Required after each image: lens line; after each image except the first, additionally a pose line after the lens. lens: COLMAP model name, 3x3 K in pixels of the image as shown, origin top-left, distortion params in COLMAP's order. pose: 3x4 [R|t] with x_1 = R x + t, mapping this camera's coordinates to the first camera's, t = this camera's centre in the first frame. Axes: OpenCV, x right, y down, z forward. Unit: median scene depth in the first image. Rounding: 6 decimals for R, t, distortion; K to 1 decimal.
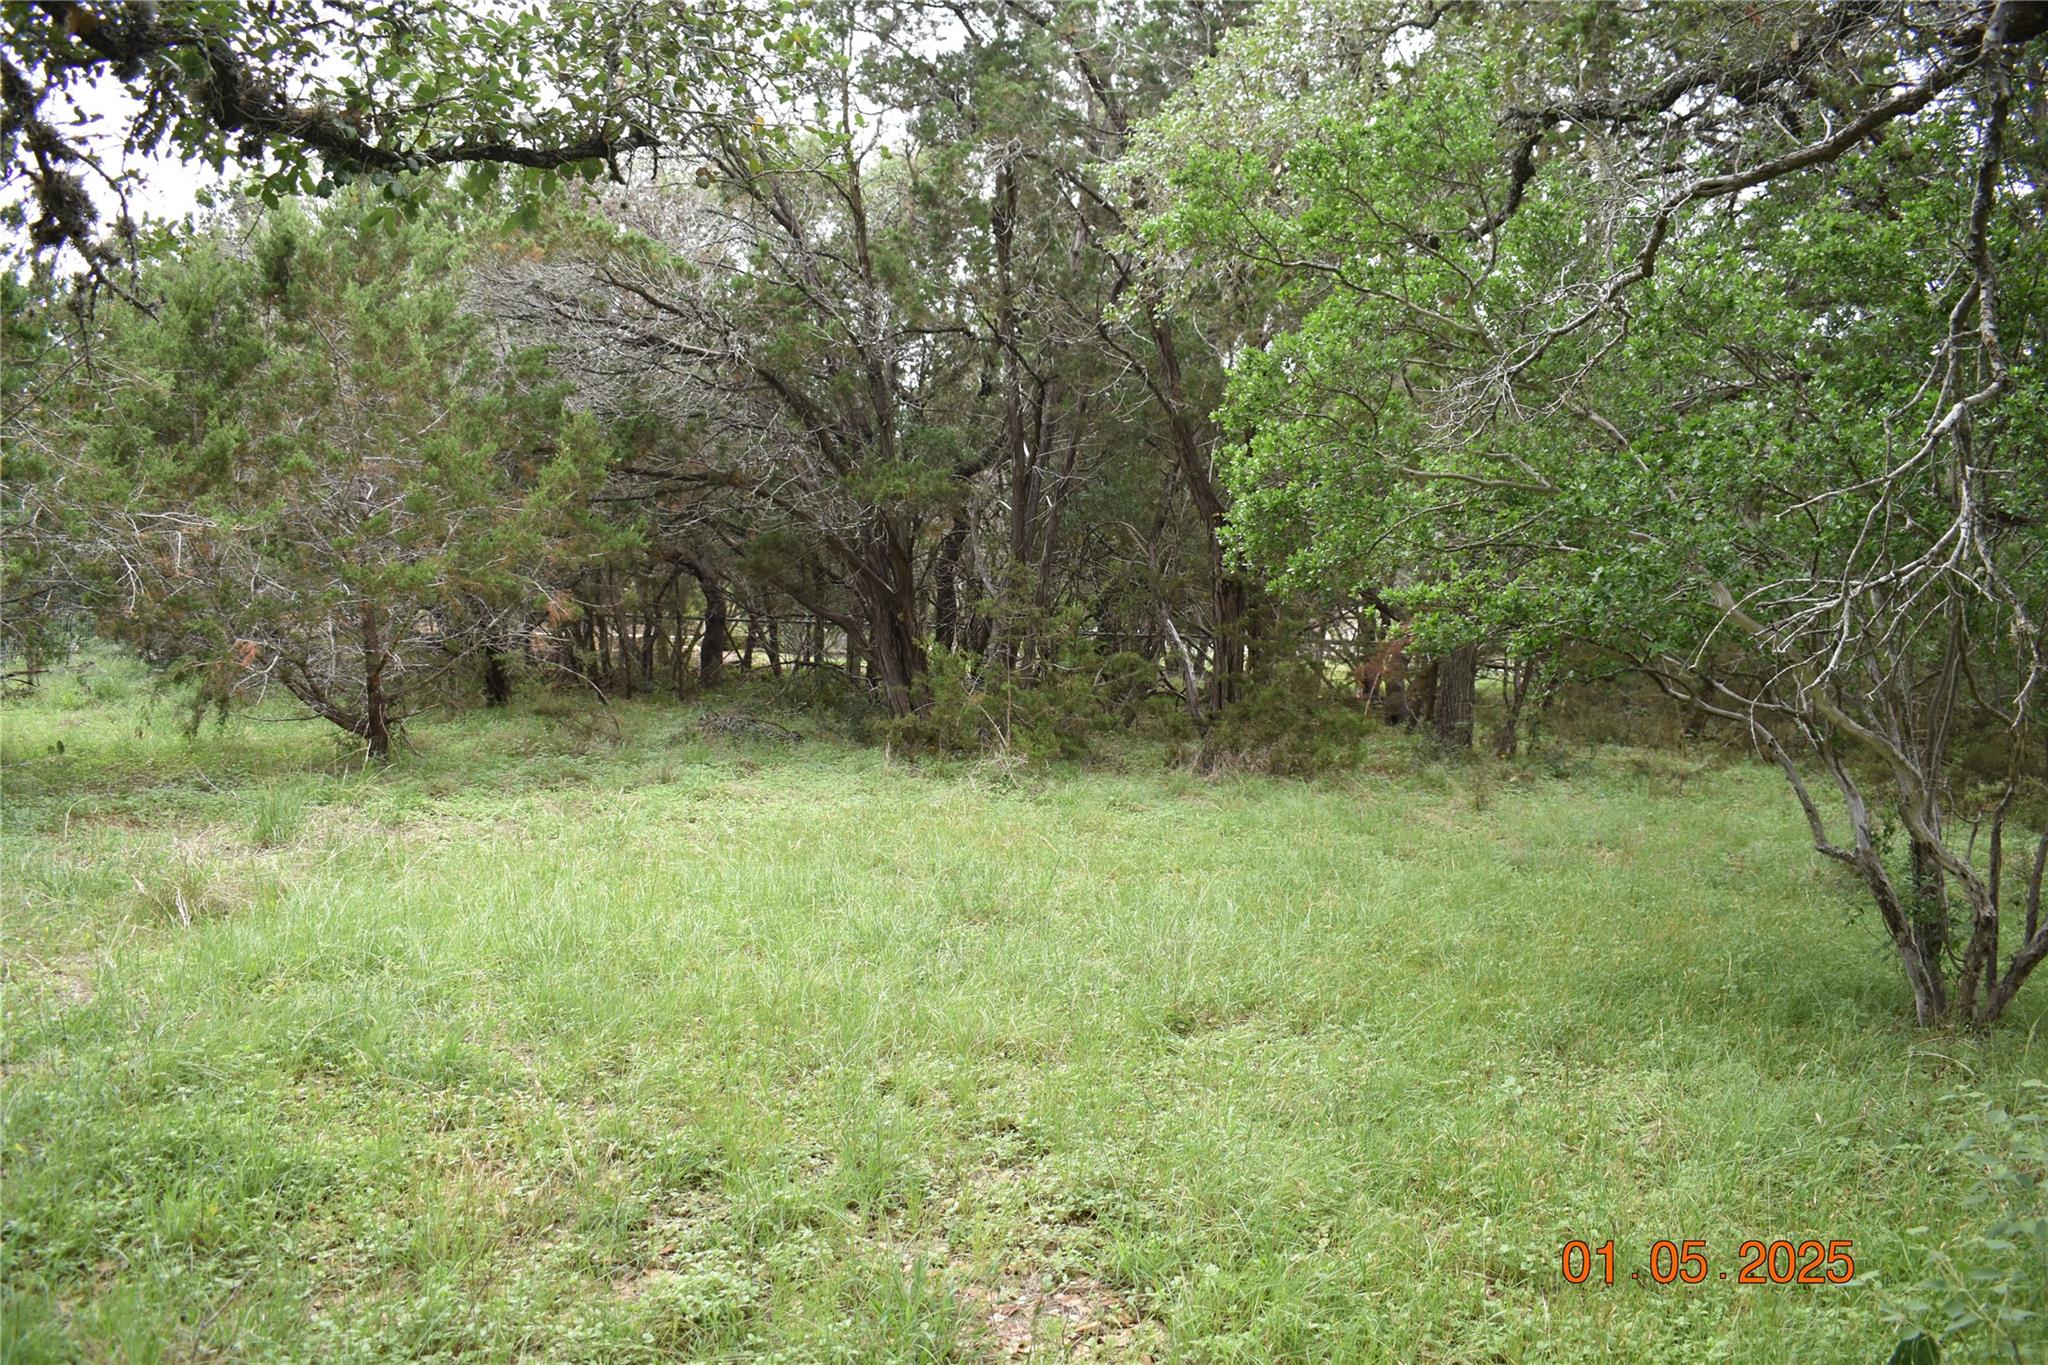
lens RADIAL K [[1650.6, 0, 1060.8], [0, 1650.6, 691.5], [0, 0, 1]] dist [-0.086255, 0.012145]
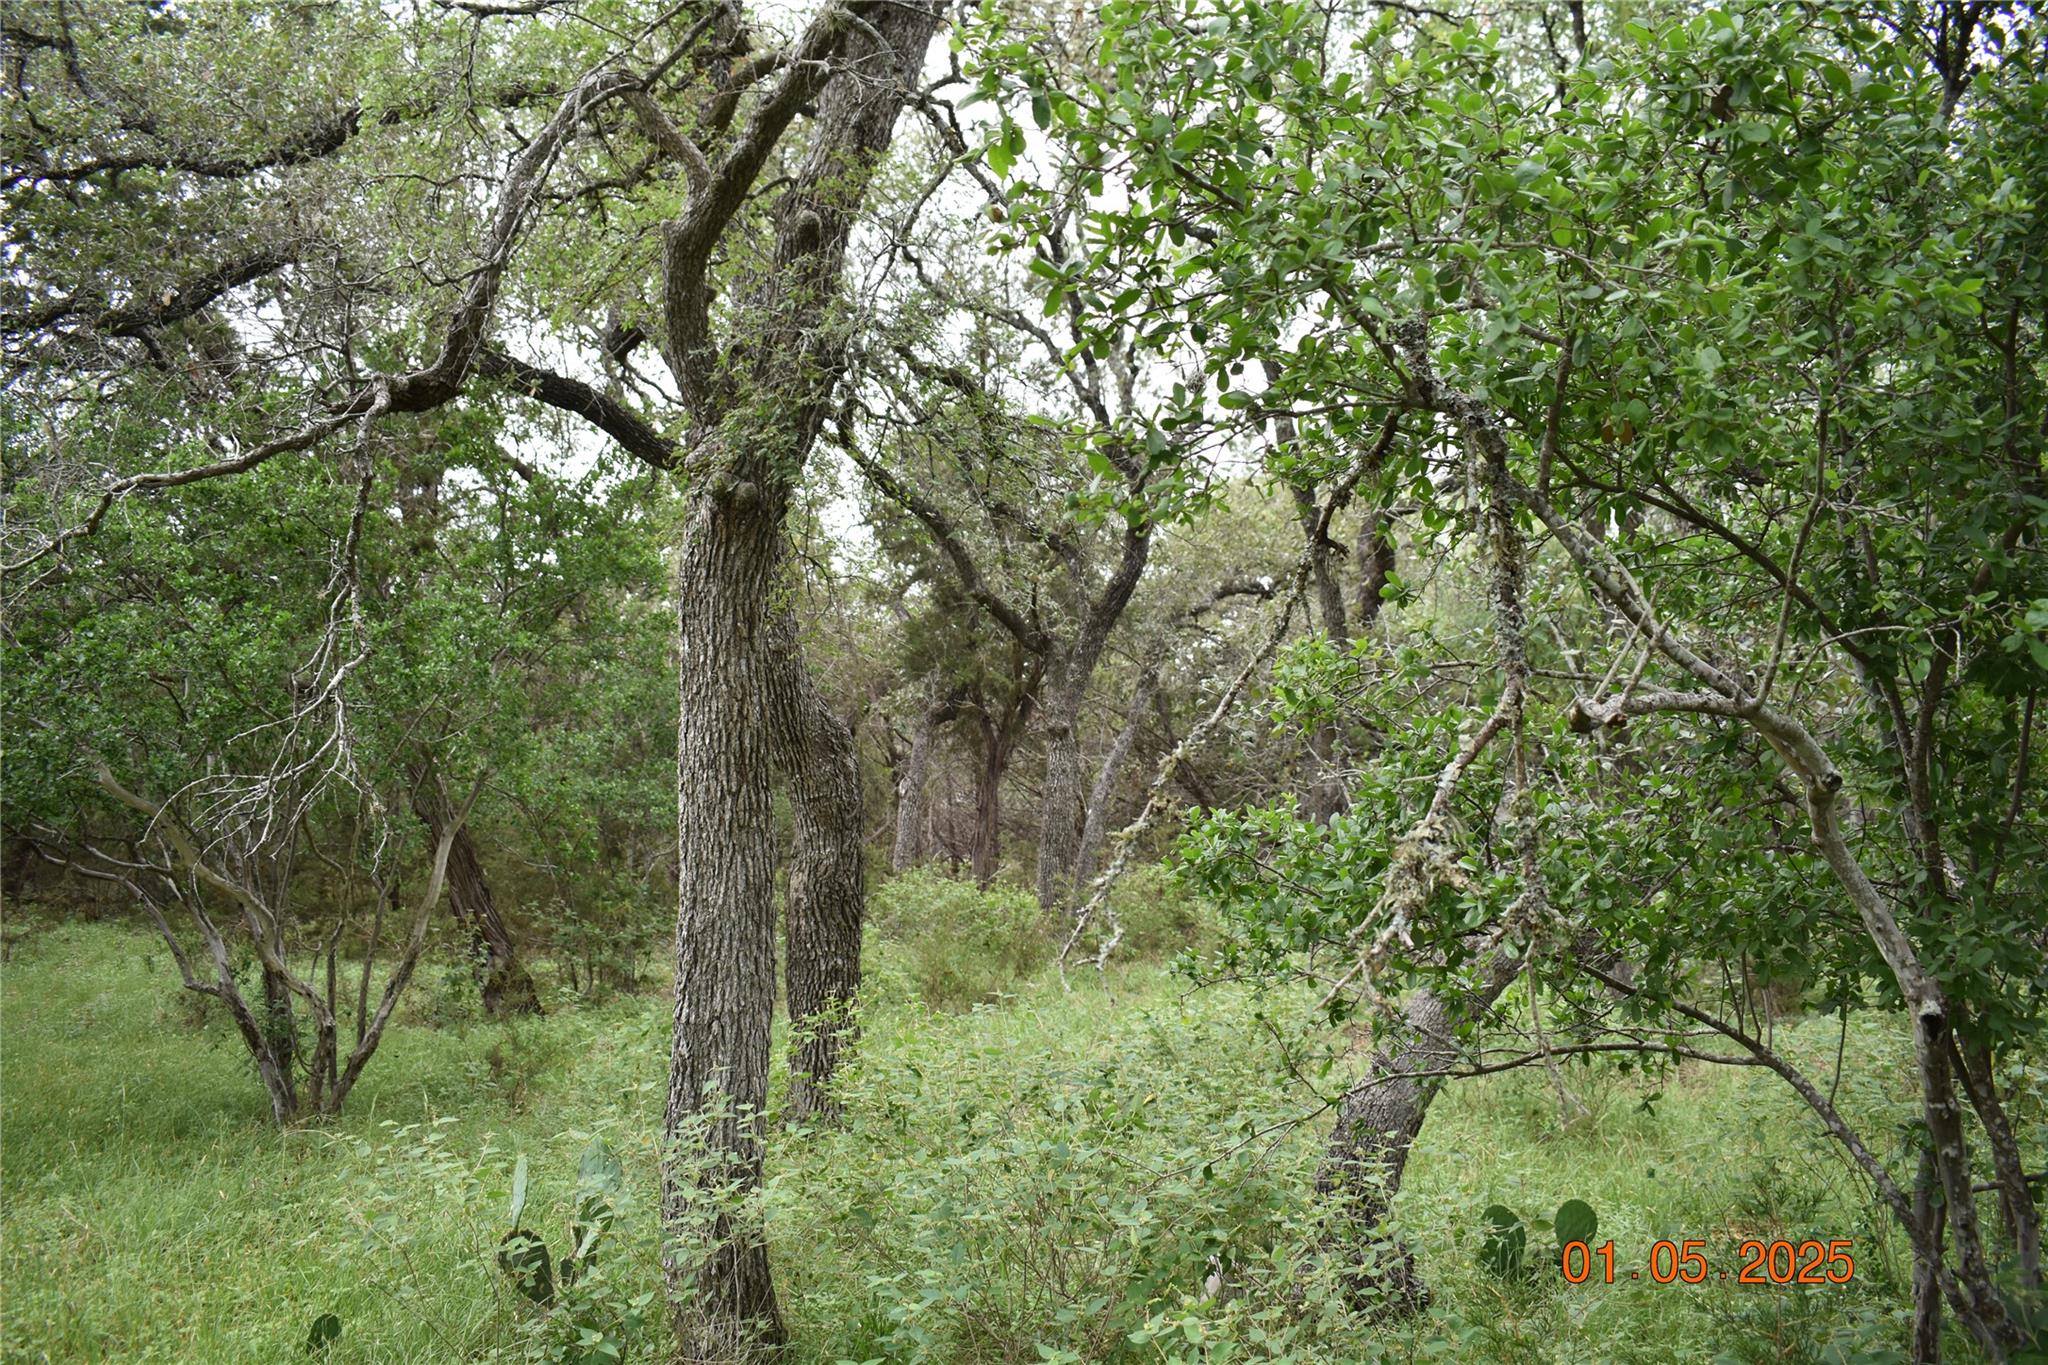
lens RADIAL K [[1650.6, 0, 1060.8], [0, 1650.6, 691.5], [0, 0, 1]] dist [-0.086255, 0.012145]
pose [[0.563372, 0.024833, 0.825830, -0.136846], [0.051425, 0.996556, -0.065048, -0.006505], [-0.824601, 0.079115, 0.560155, -0.180870]]
